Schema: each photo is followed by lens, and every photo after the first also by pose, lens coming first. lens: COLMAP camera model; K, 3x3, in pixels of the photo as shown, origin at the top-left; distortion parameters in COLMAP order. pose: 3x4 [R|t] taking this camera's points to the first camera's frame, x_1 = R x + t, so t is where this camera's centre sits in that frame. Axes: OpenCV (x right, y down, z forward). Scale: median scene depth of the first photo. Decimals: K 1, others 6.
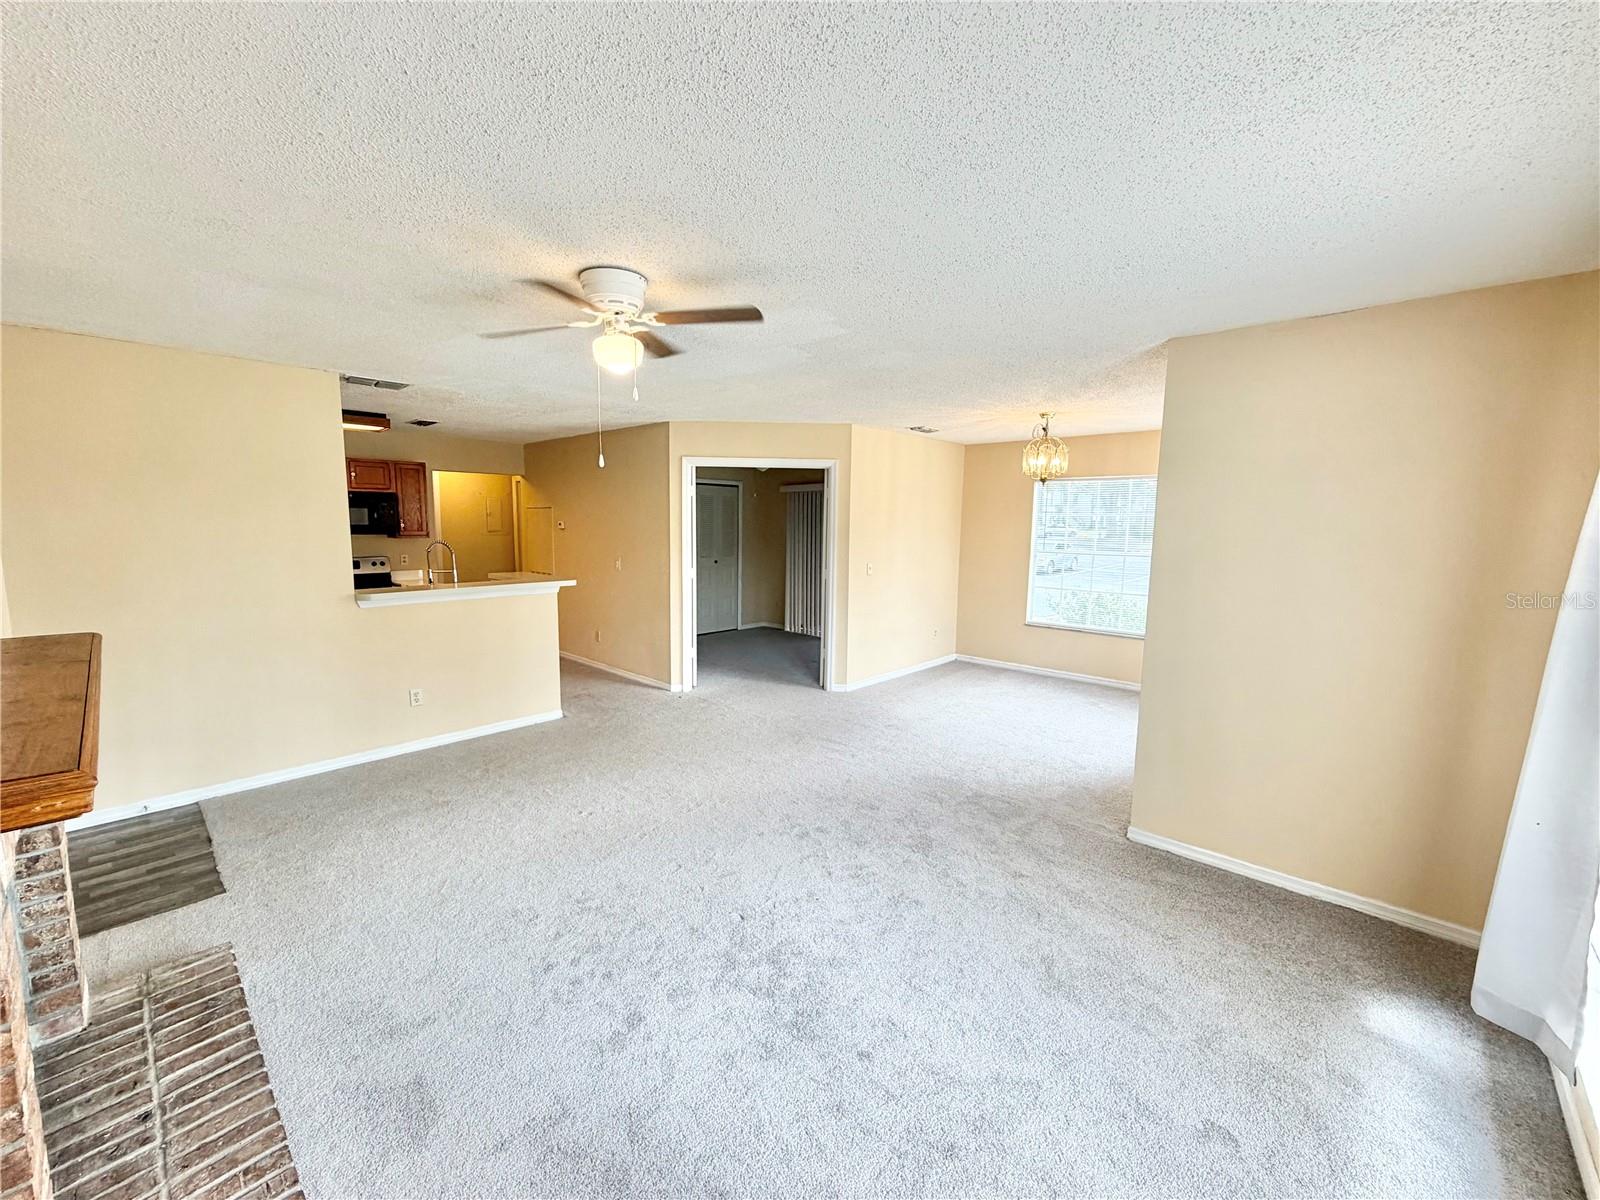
lens RADIAL K [[635.7, 0, 788.0], [0, 635.7, 604.4], [0, 0, 1]] dist [-0.019293, -0.000257]
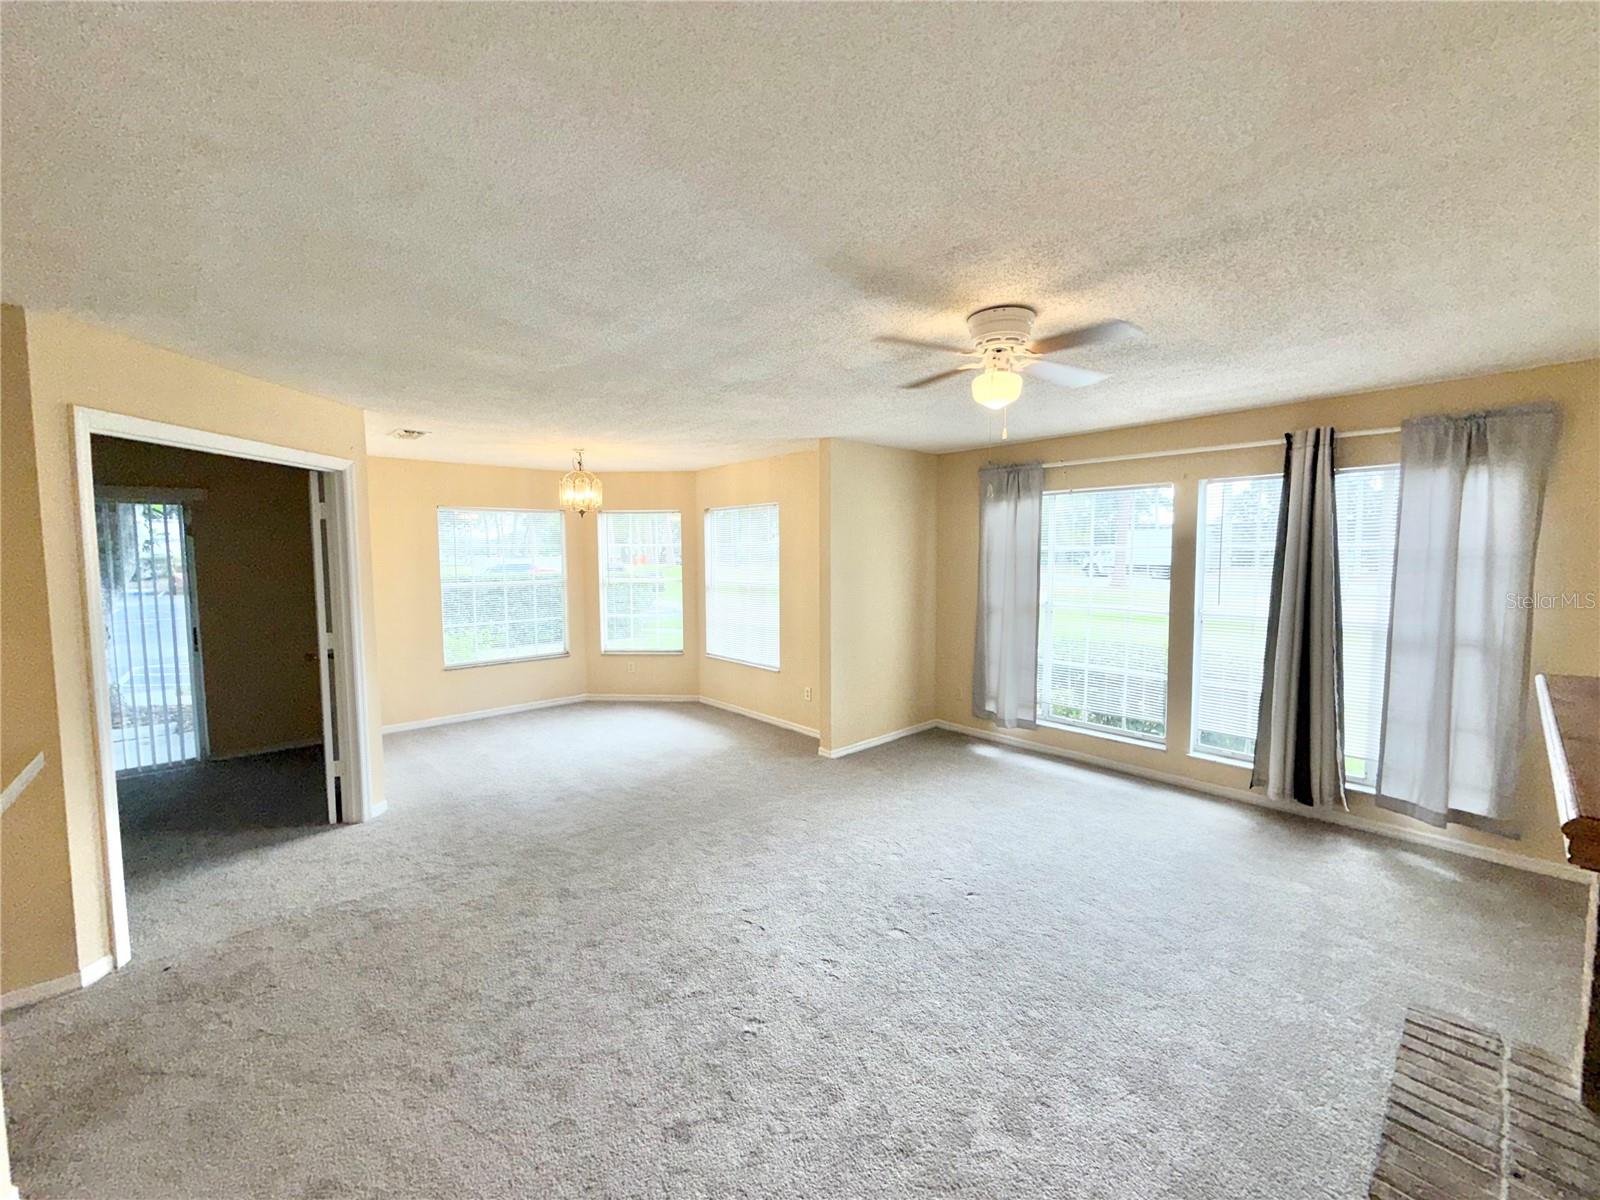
lens RADIAL K [[635.7, 0, 787.3], [0, 635.7, 592.9], [0, 0, 1]] dist [-0.019293, -0.000257]
pose [[0.087416, -0.076126, 0.993259, -0.609219], [0.138467, 0.988325, 0.063562, -0.084643], [-0.986502, 0.131977, 0.096936, 0.590633]]
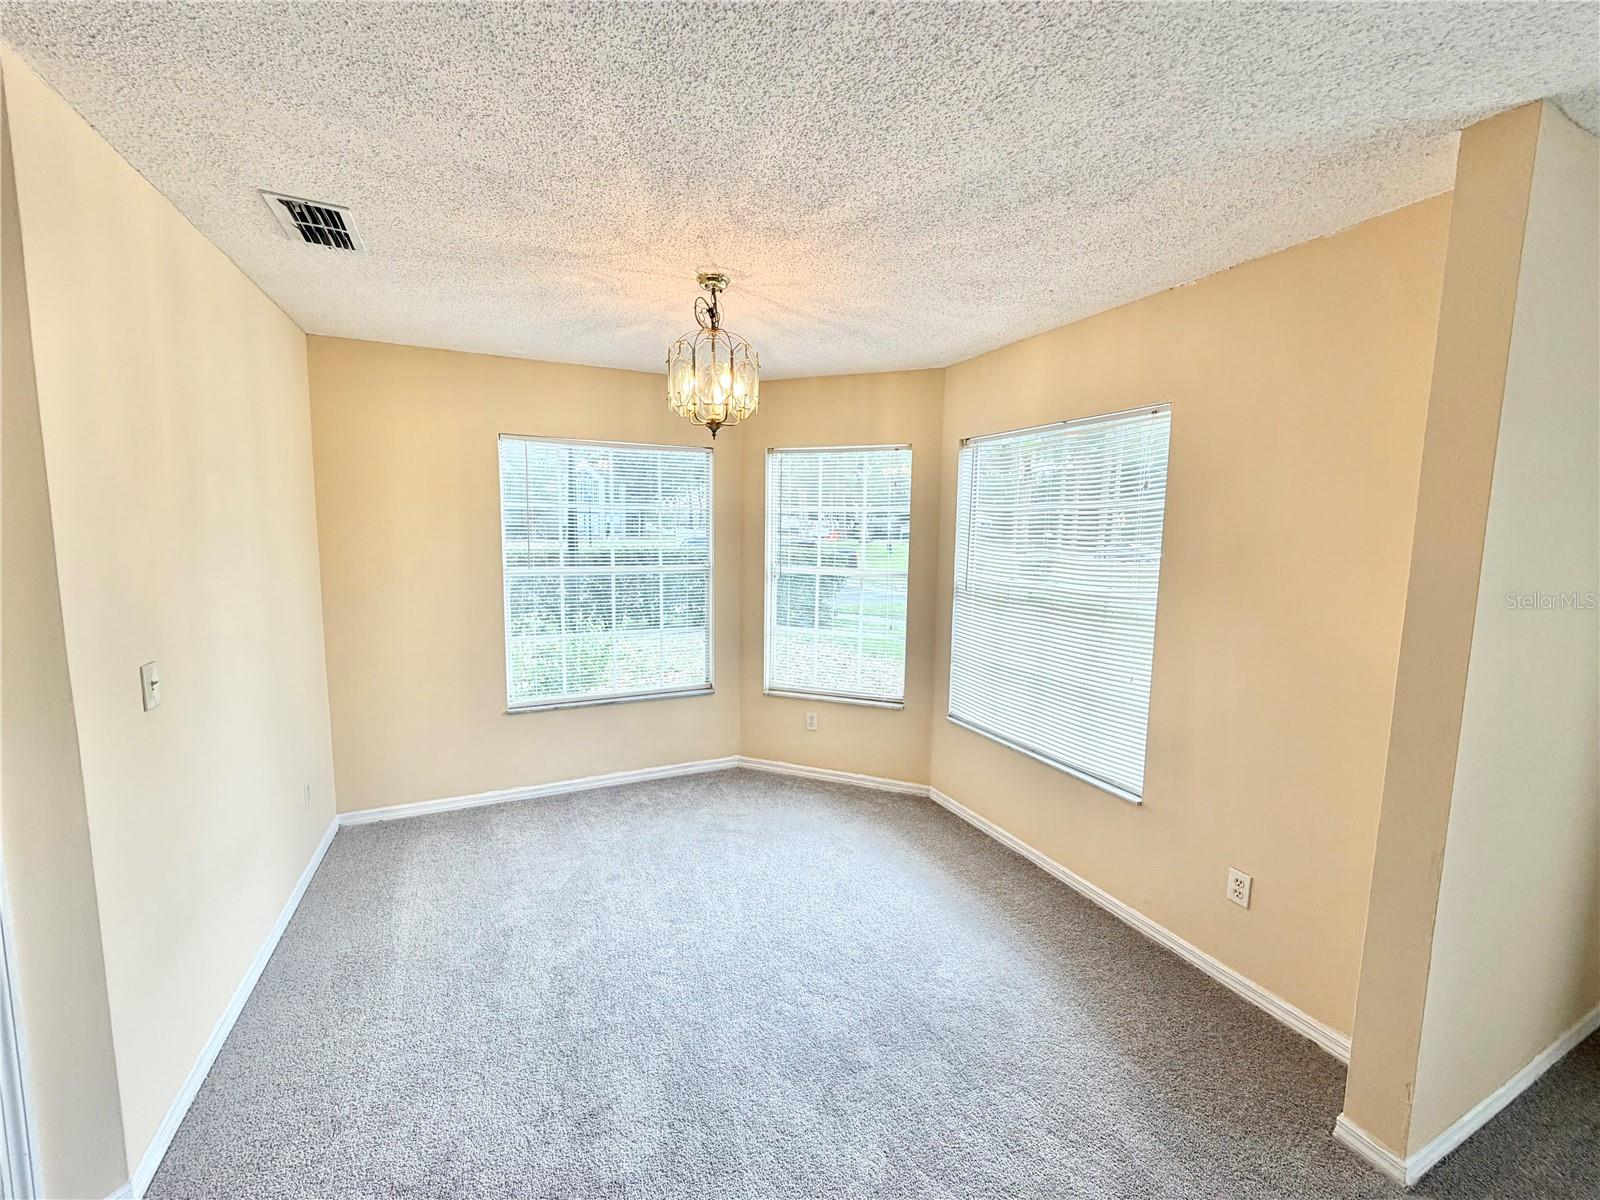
lens RADIAL K [[635.7, 0, 794.5], [0, 635.7, 604.5], [0, 0, 1]] dist [-0.019293, -0.000257]
pose [[0.370997, -0.115058, 0.921479, -0.005411], [0.112828, 0.990528, 0.078254, -0.093907], [-0.921754, 0.074937, 0.380465, 0.787474]]
